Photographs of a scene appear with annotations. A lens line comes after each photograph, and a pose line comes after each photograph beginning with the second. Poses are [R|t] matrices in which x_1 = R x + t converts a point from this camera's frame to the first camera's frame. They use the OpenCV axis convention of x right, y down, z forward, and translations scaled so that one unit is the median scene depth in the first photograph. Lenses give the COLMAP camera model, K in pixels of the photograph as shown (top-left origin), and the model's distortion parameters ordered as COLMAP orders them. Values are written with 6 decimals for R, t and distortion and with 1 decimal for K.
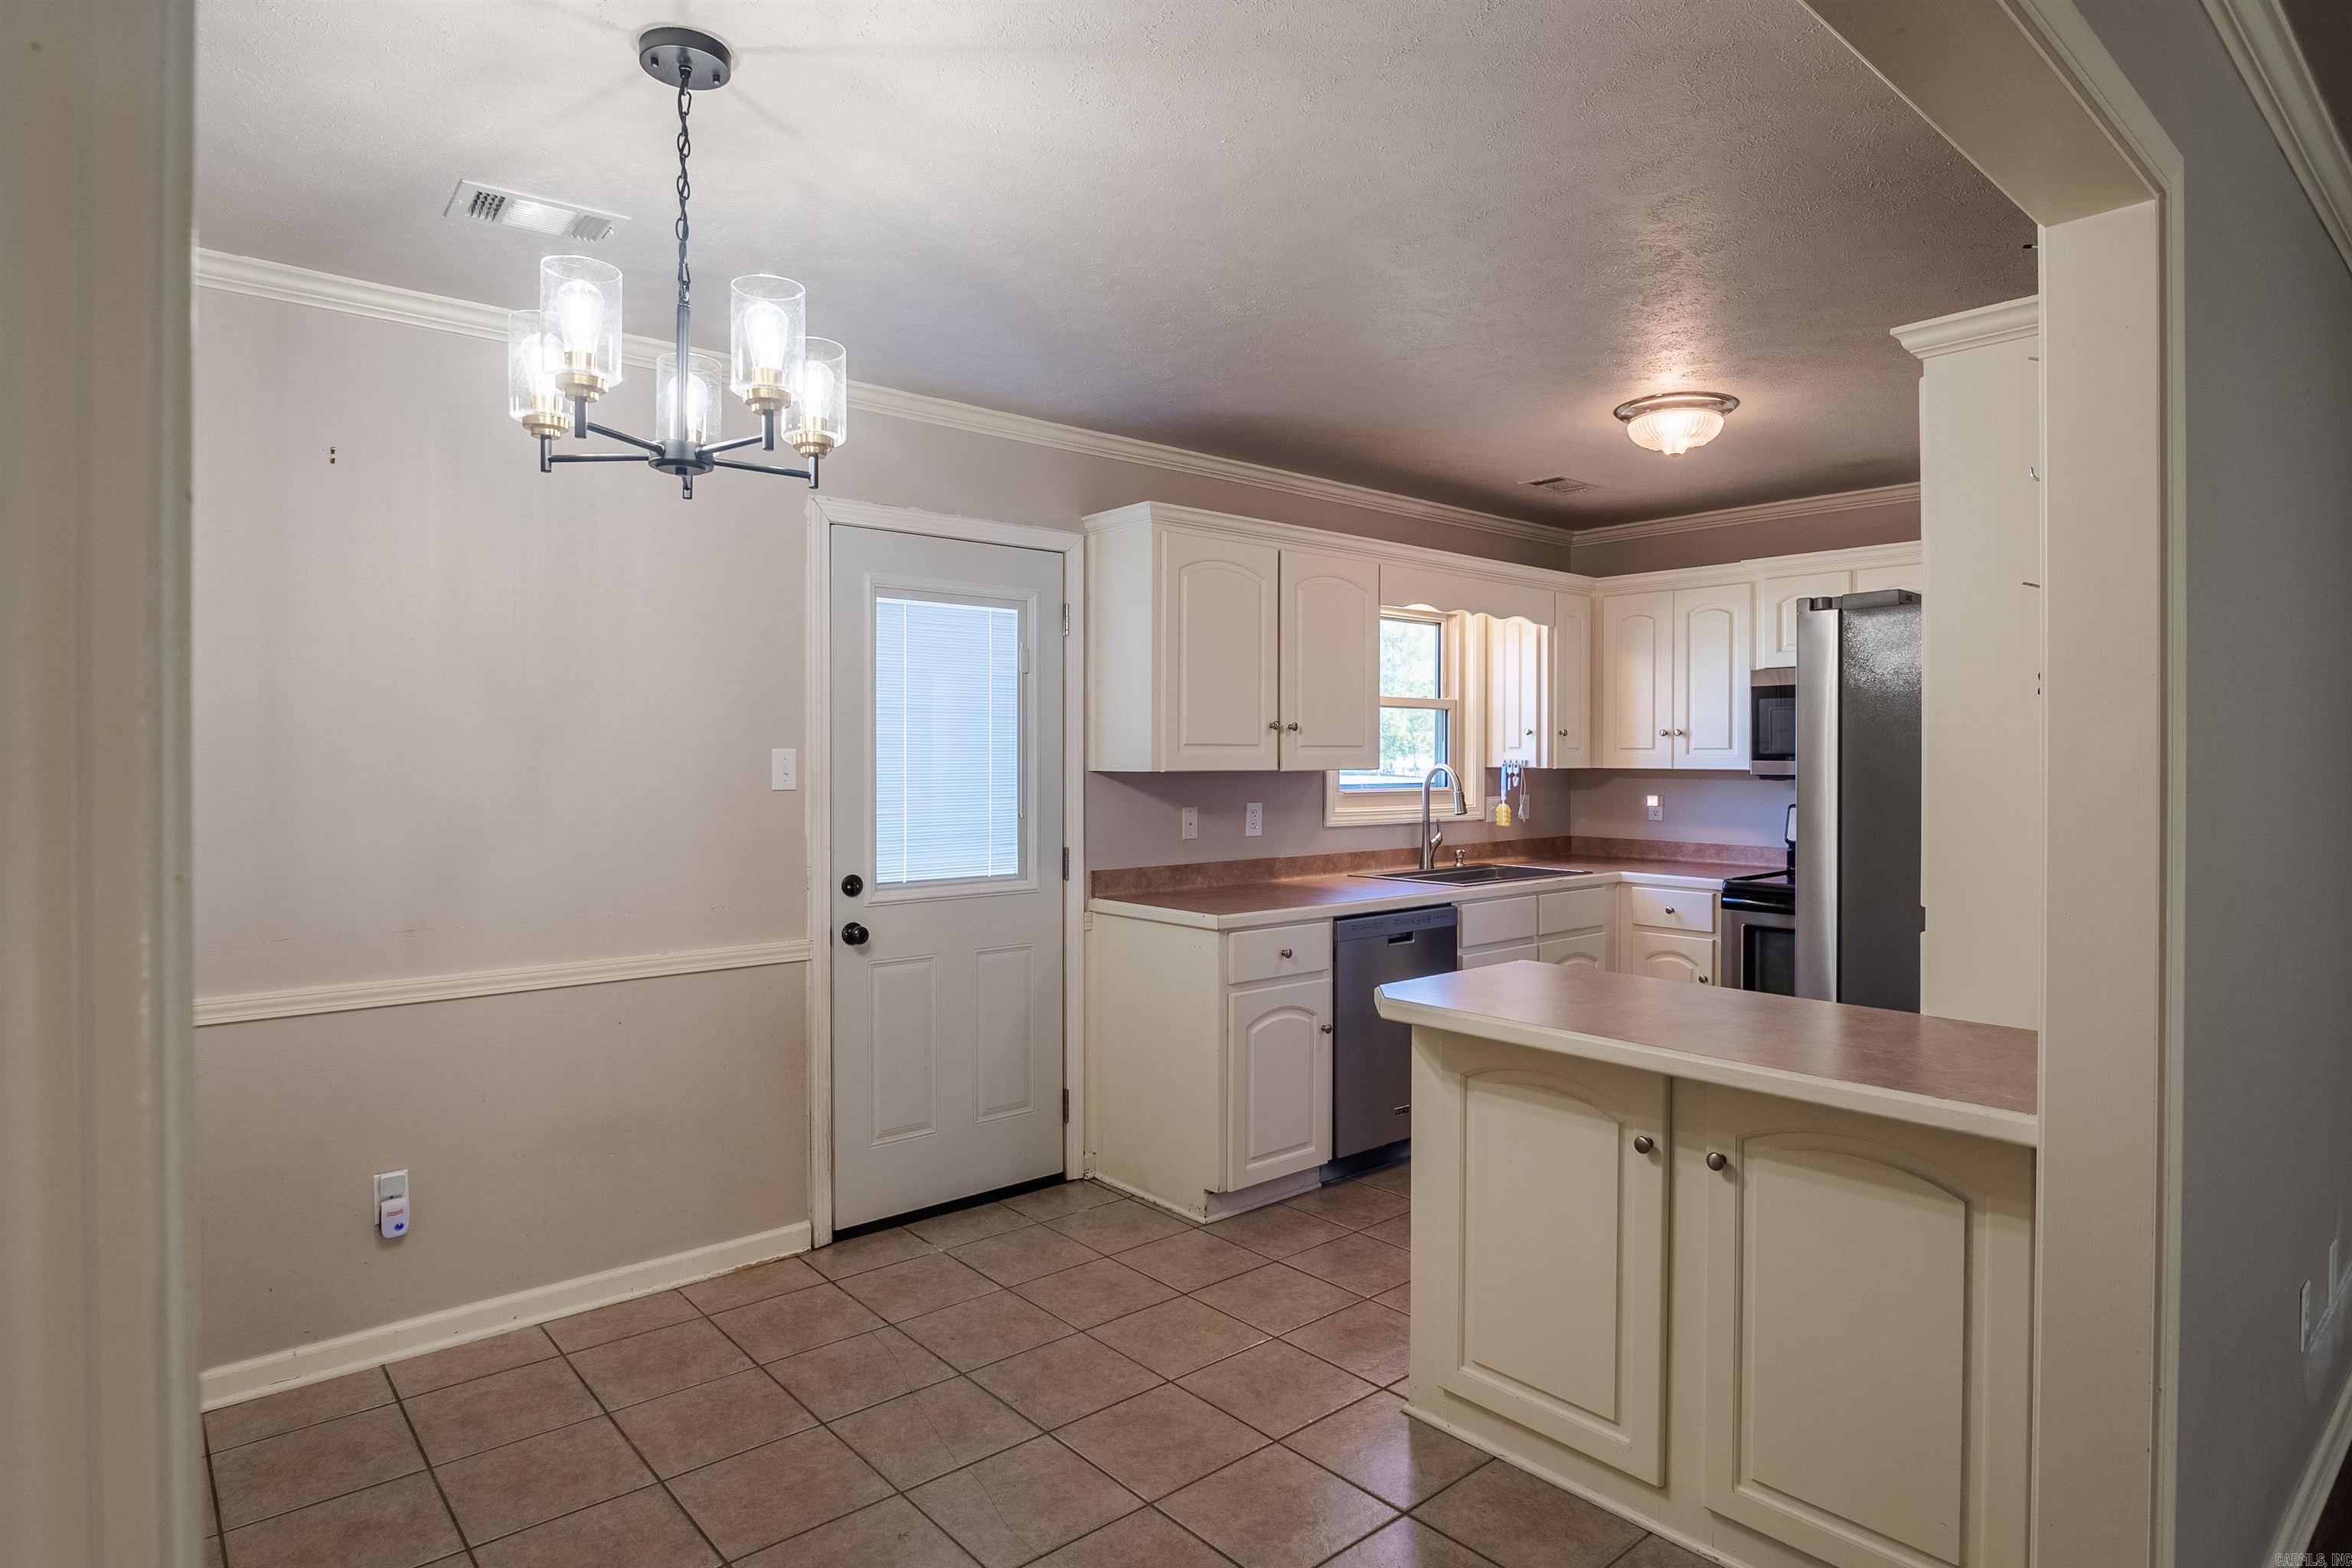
lens RADIAL K [[1273.3, 0, 1175.1], [0, 1273.3, 764.4], [0, 0, 1]] dist [-0.026828, 0.002592]
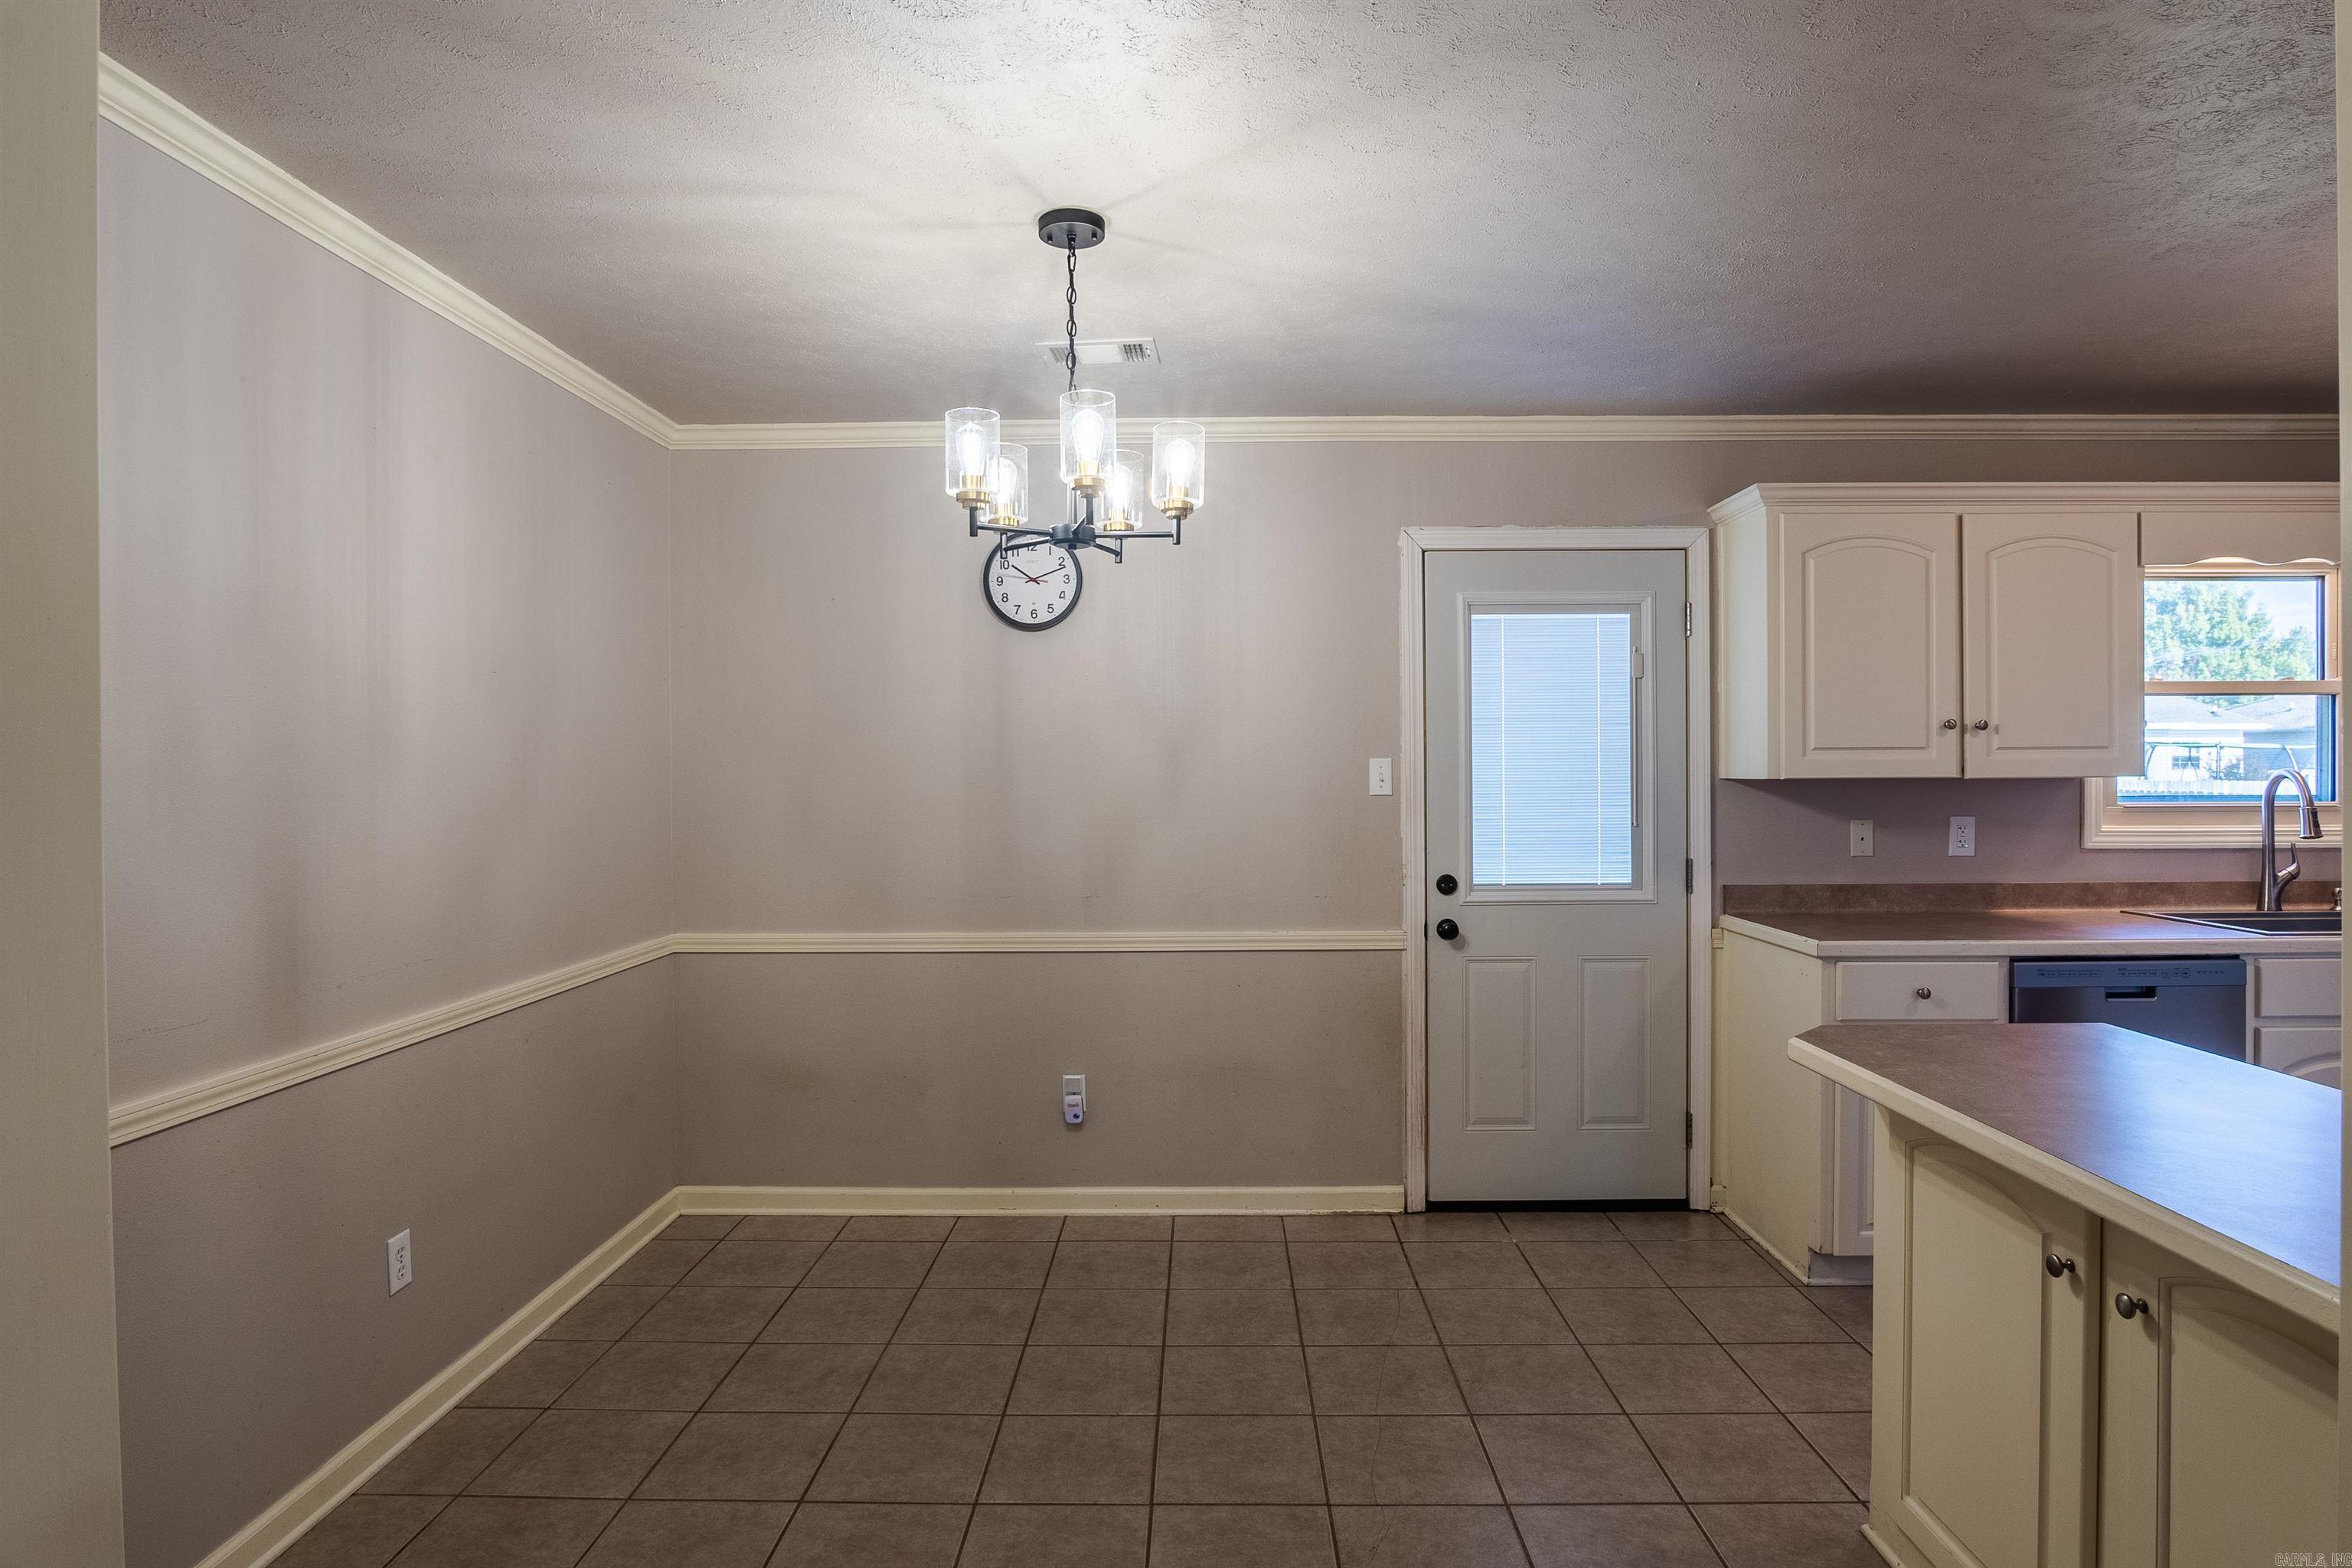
lens RADIAL K [[1259.3, 0, 1185.4], [0, 1259.3, 779.0], [0, 0, 1]] dist [-0.025871, 0.002440]
pose [[0.747367, -0.000040, -0.664411, 0.261296], [0.002745, 0.999992, 0.003028, 0.001725], [0.664406, -0.004086, 0.747361, 0.051150]]
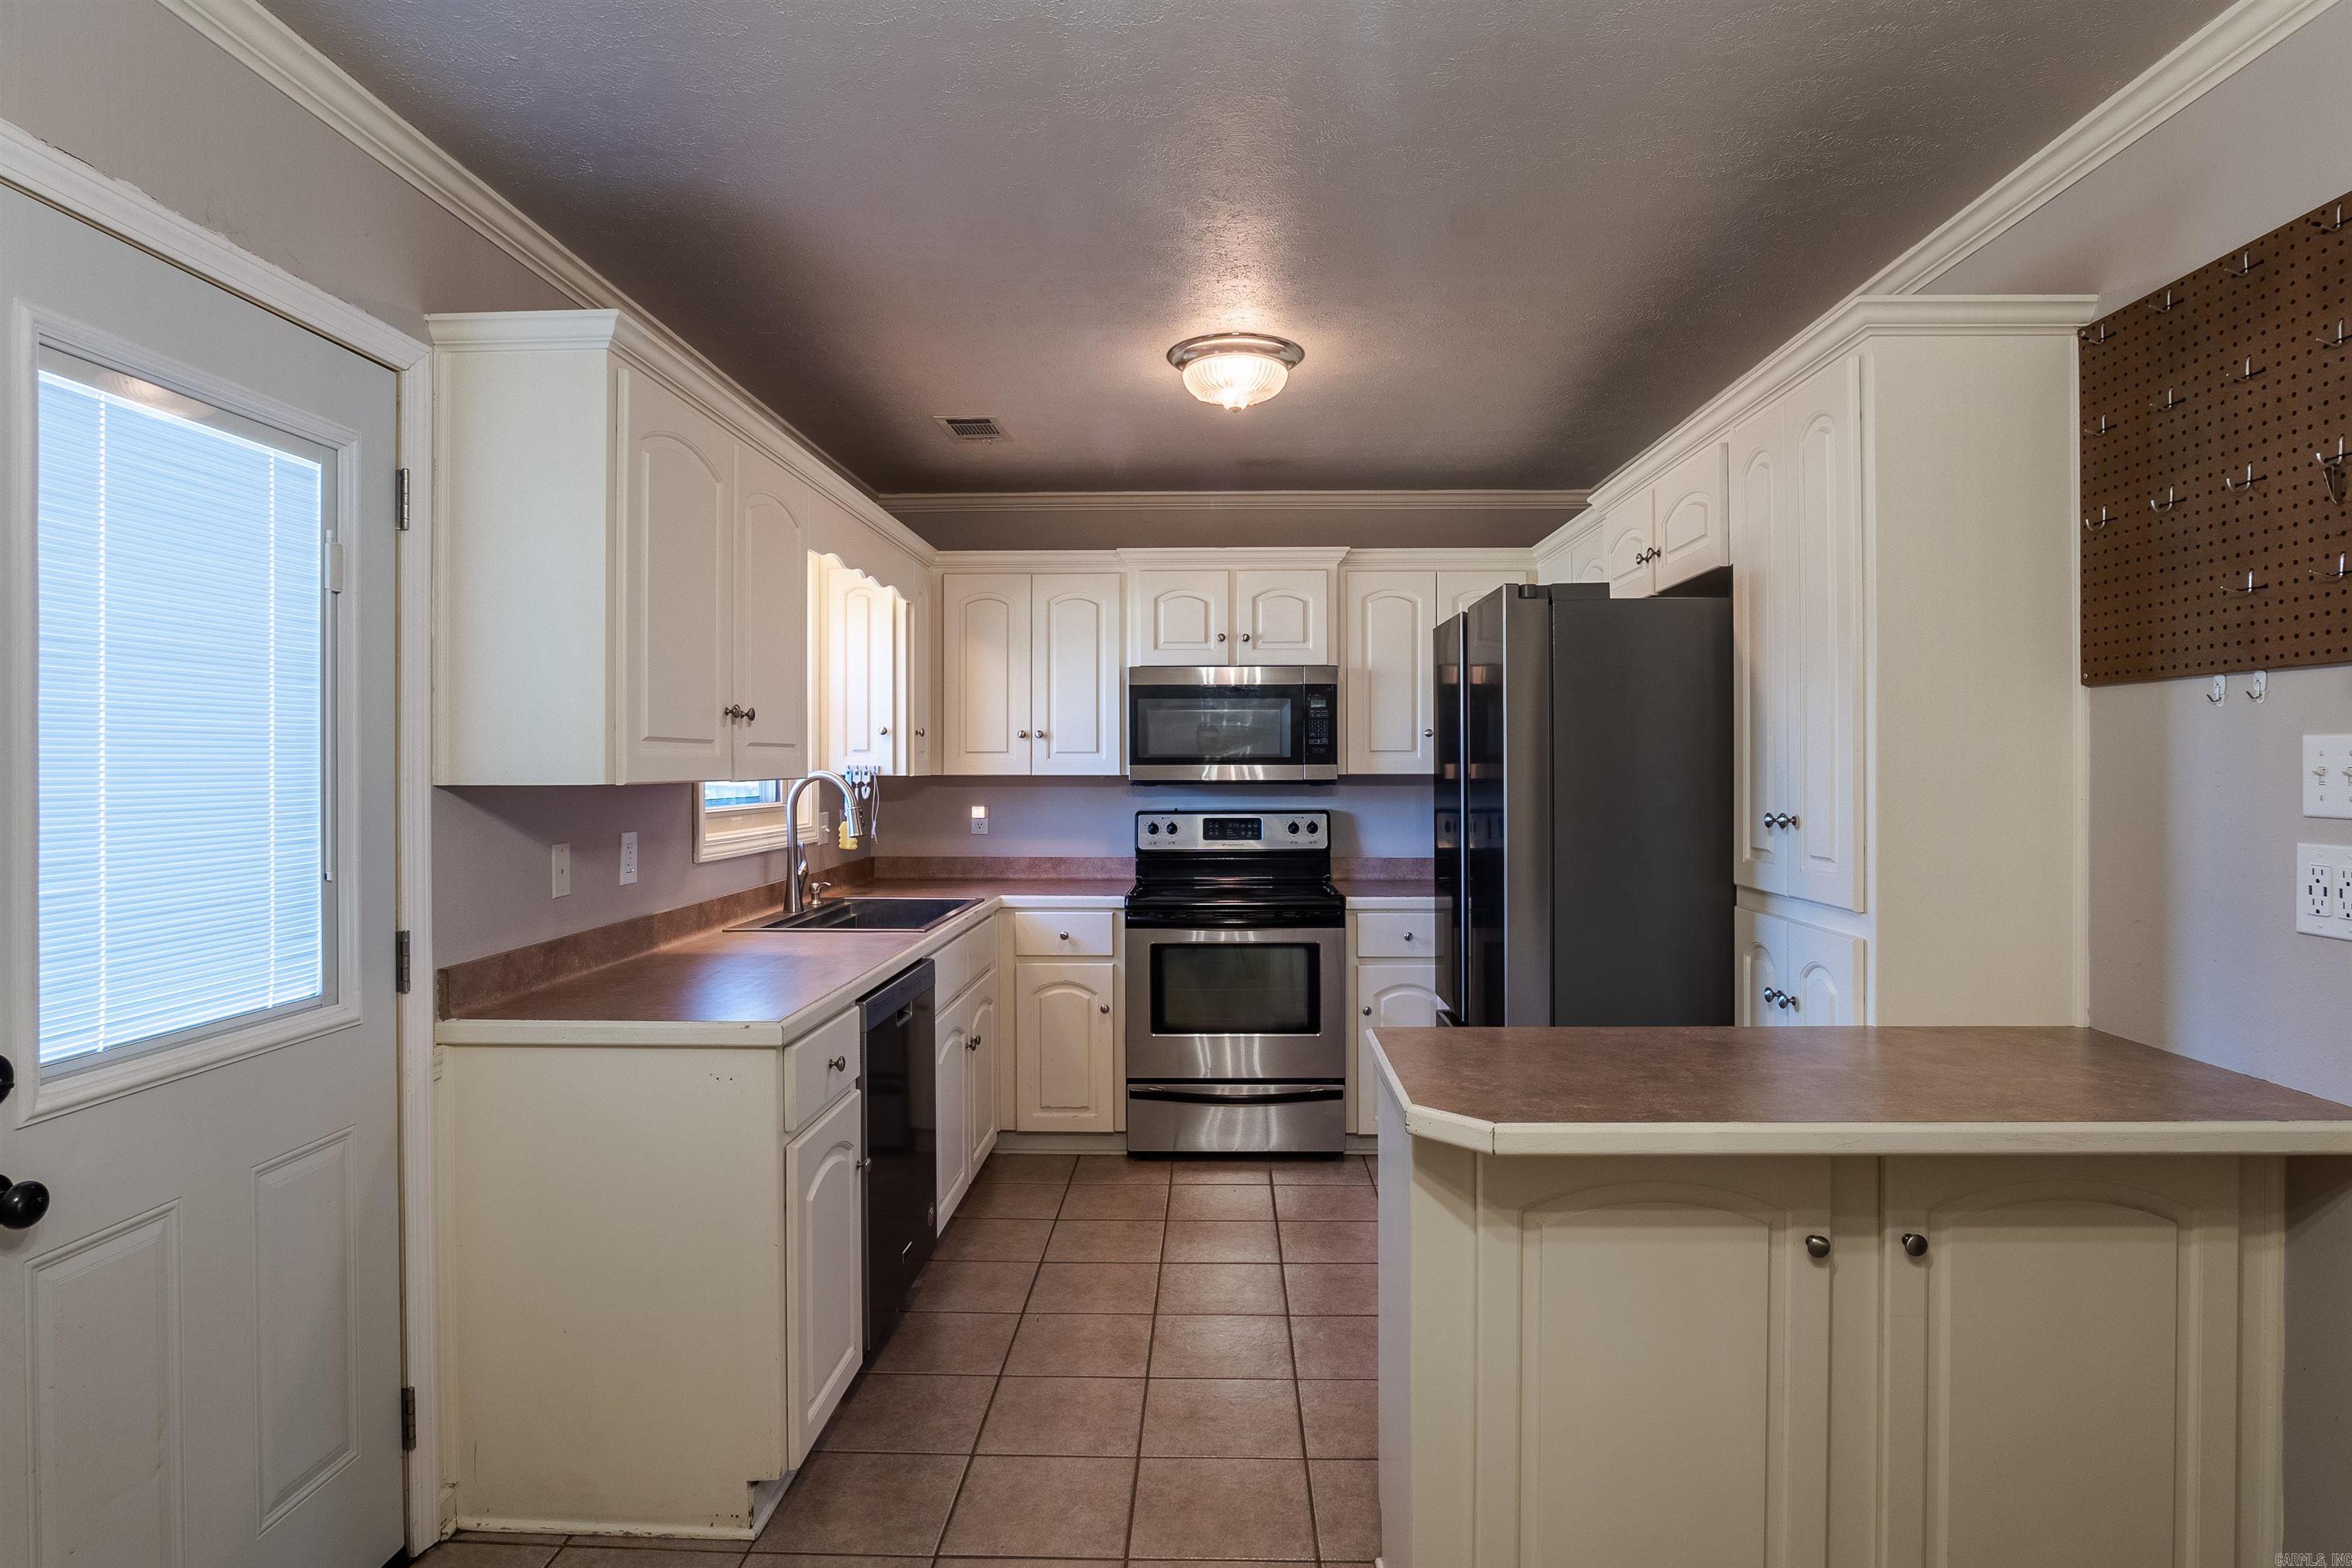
lens RADIAL K [[1283.3, 0, 1170.1], [0, 1283.3, 770.8], [0, 0, 1]] dist [-0.026262, 0.002033]
pose [[0.675514, -0.005660, 0.737325, -0.264389], [0.007817, 0.999969, 0.000514, 0.001044], [-0.737306, 0.005417, 0.675538, 0.420165]]
